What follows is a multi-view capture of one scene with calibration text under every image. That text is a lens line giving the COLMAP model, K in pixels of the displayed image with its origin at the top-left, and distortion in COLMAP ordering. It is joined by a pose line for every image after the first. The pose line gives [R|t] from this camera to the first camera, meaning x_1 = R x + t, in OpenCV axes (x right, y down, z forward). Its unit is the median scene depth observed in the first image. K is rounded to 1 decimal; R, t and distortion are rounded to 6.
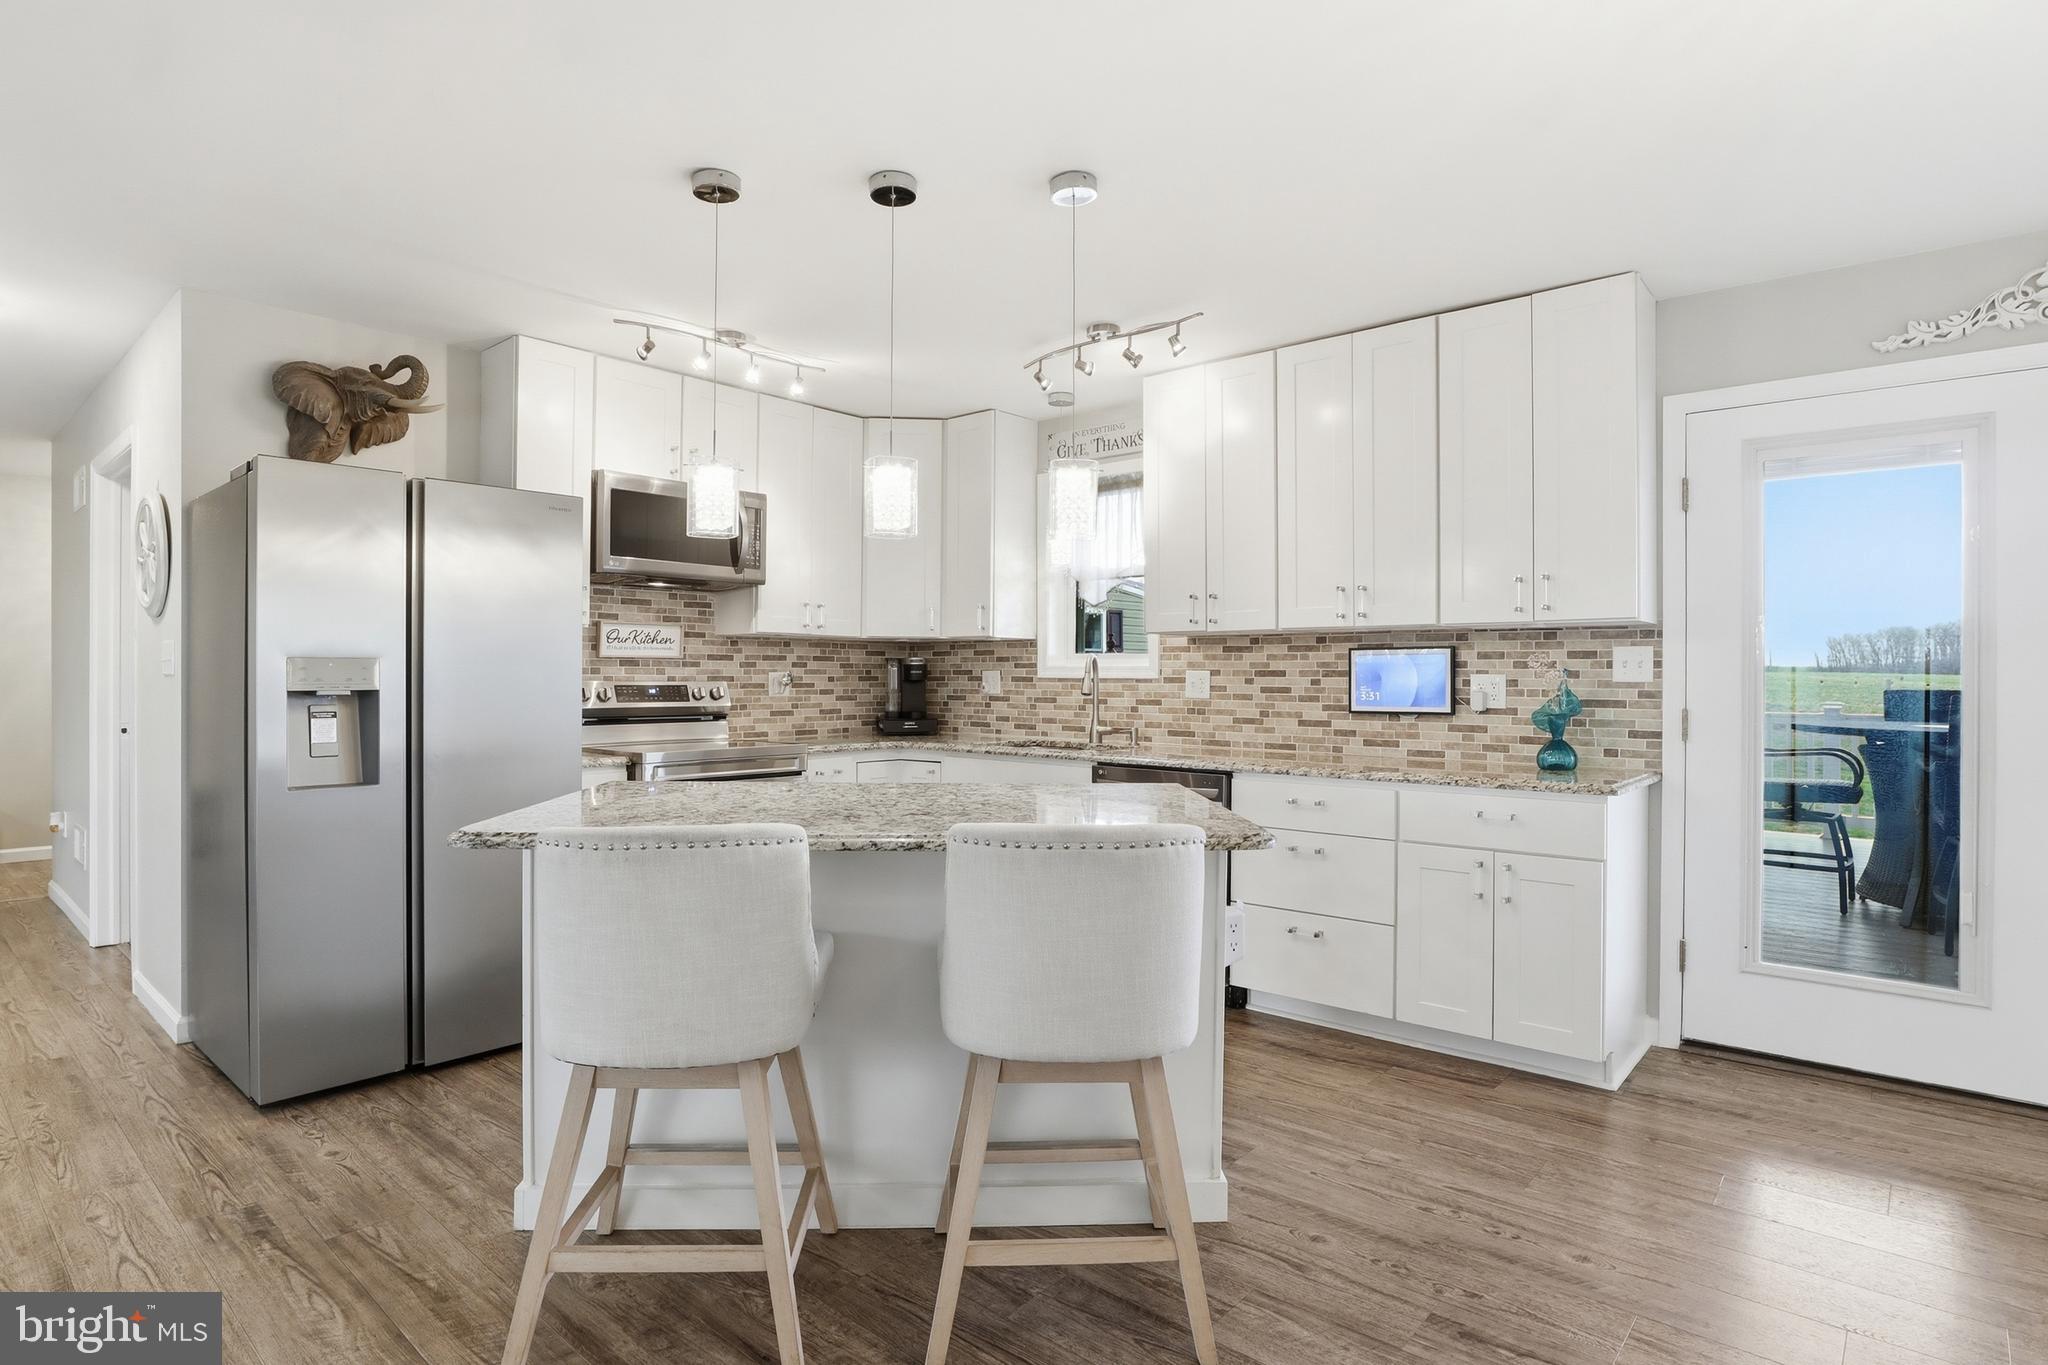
lens RADIAL K [[1053.8, 0, 1020.5], [0, 1053.8, 696.4], [0, 0, 1]] dist [-0.027325, 0.000727]
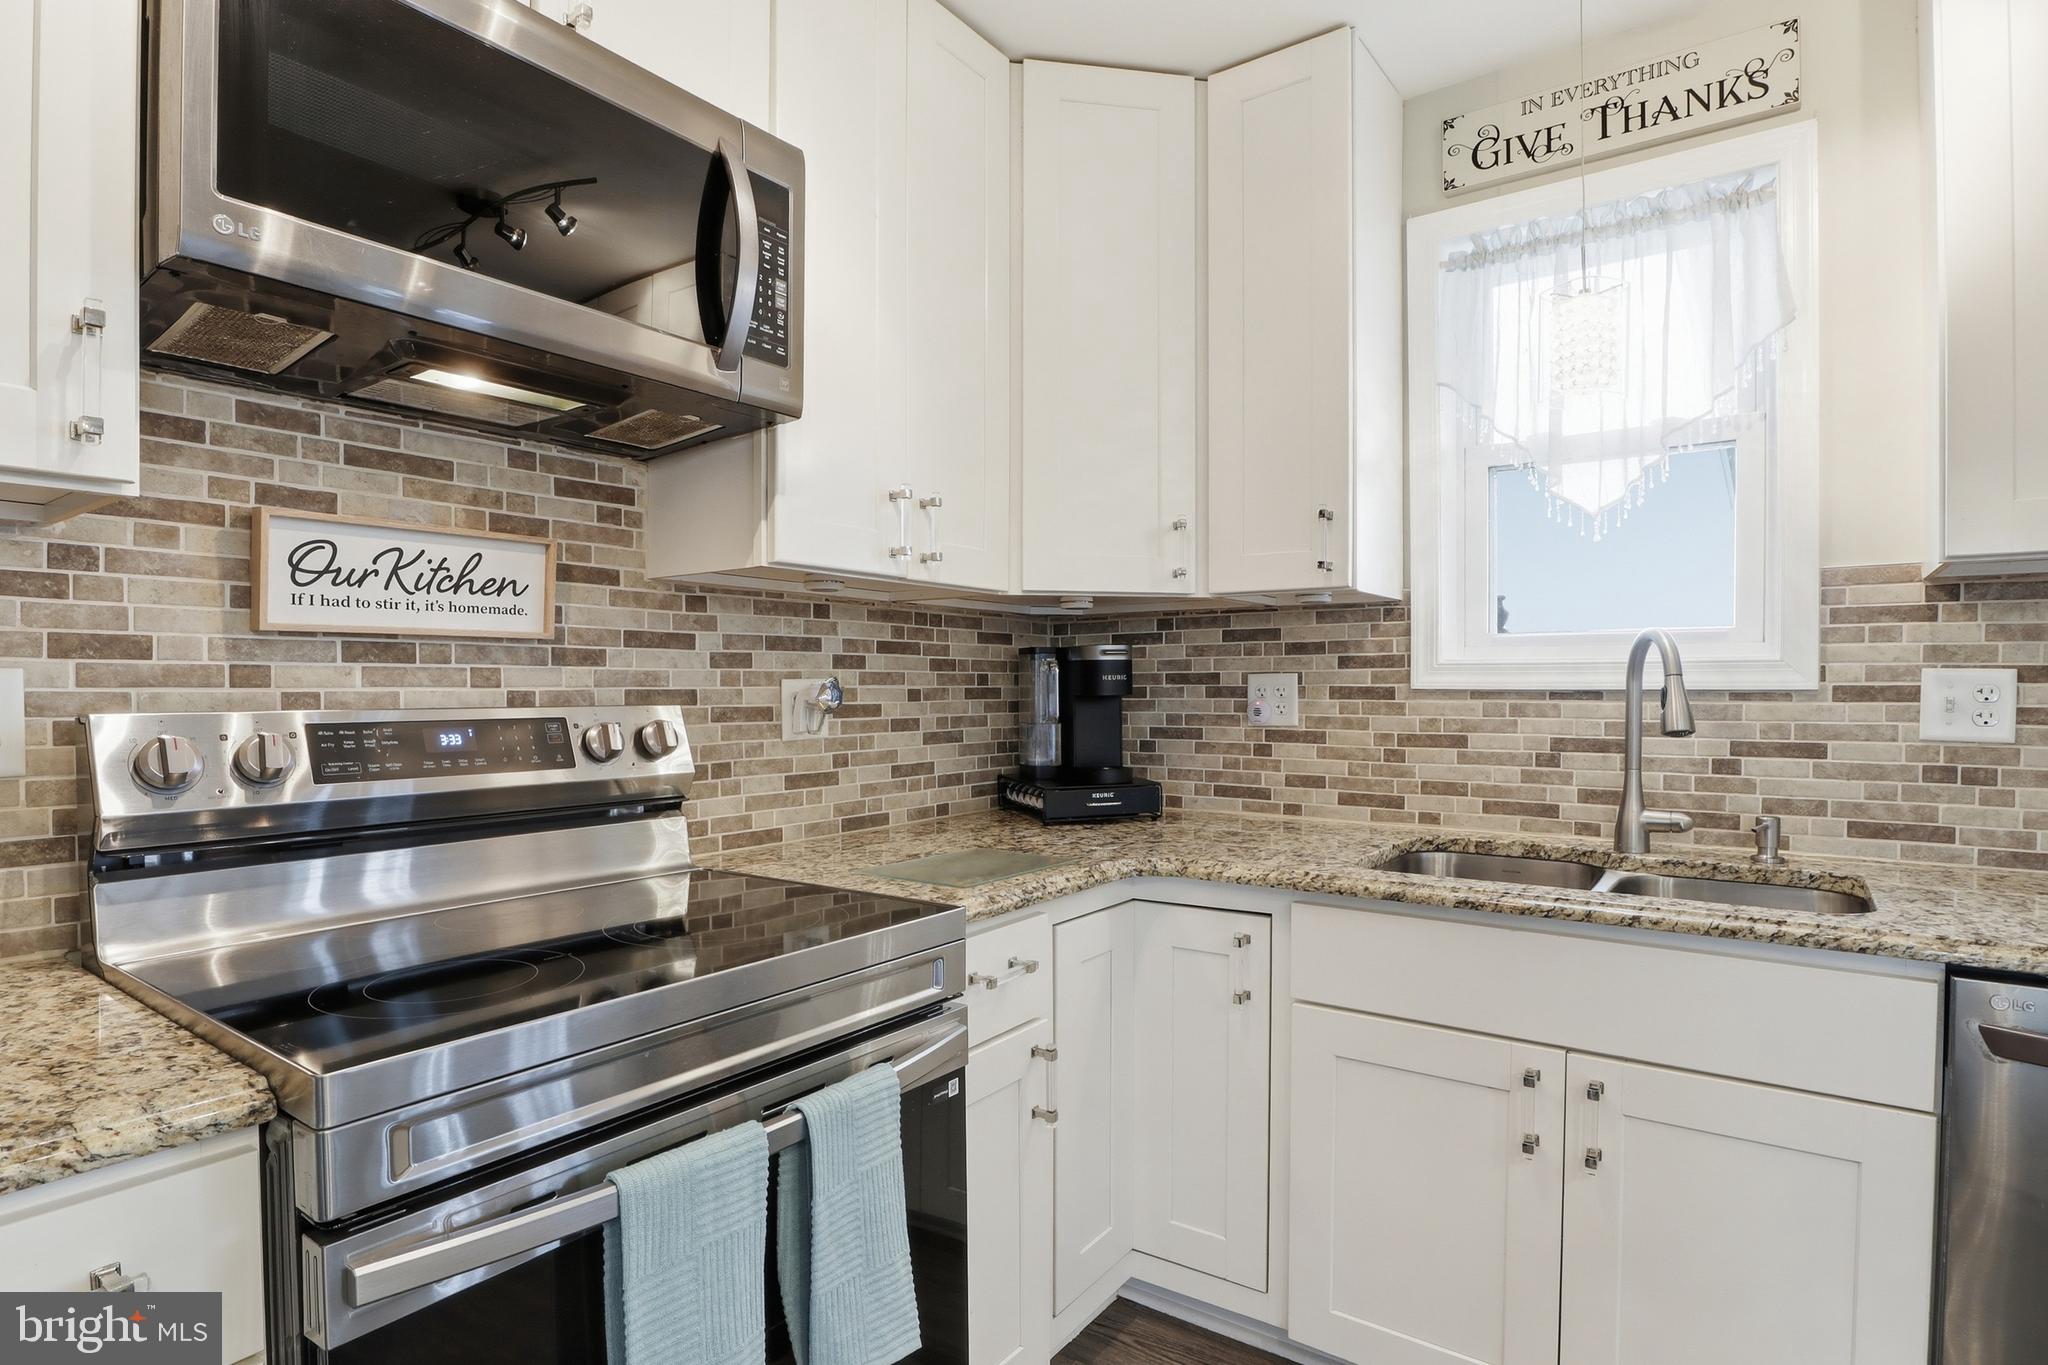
lens RADIAL K [[1053.8, 0, 1020.5], [0, 1053.8, 696.4], [0, 0, 1]] dist [-0.027325, 0.000727]
pose [[0.996830, -0.006853, 0.079267, -0.181886], [0.007585, 0.999931, -0.008933, -0.012391], [-0.079200, 0.009506, 0.996813, 0.599126]]
